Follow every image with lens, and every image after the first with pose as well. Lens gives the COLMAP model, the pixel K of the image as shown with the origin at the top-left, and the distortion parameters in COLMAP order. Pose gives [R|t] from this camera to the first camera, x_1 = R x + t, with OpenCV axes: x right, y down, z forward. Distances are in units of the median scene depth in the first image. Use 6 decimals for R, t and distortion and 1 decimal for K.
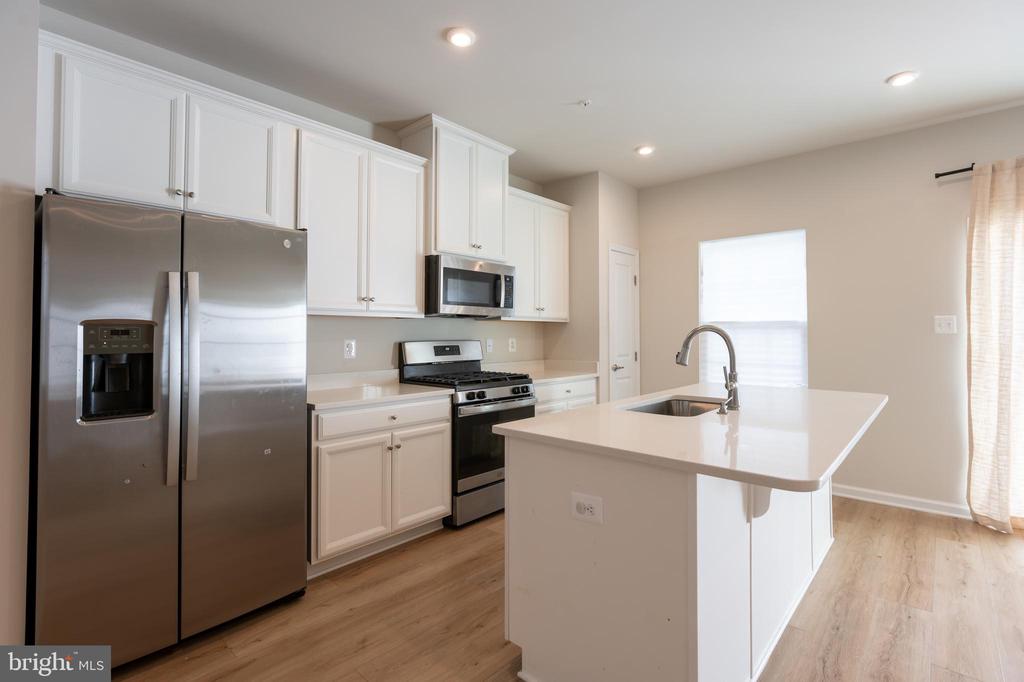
lens RADIAL K [[483.9, 0, 511.4], [0, 483.9, 321.0], [0, 0, 1]] dist [-0.003849, -0.000135]
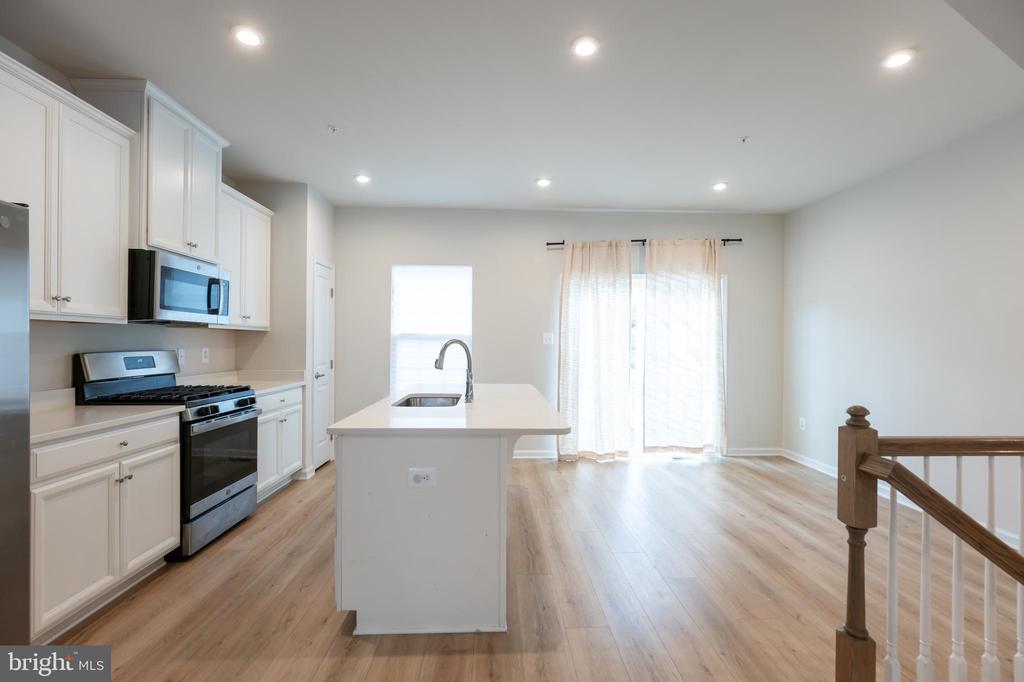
lens RADIAL K [[483.5, 0, 512.0], [0, 483.5, 341.0], [0, 0, 1]] dist [0.000796, 0.000173]
pose [[0.715697, 0.007899, 0.698366, -0.293161], [-0.025989, 0.999545, 0.015328, -0.007010], [-0.697927, -0.029120, 0.715576, -0.053399]]
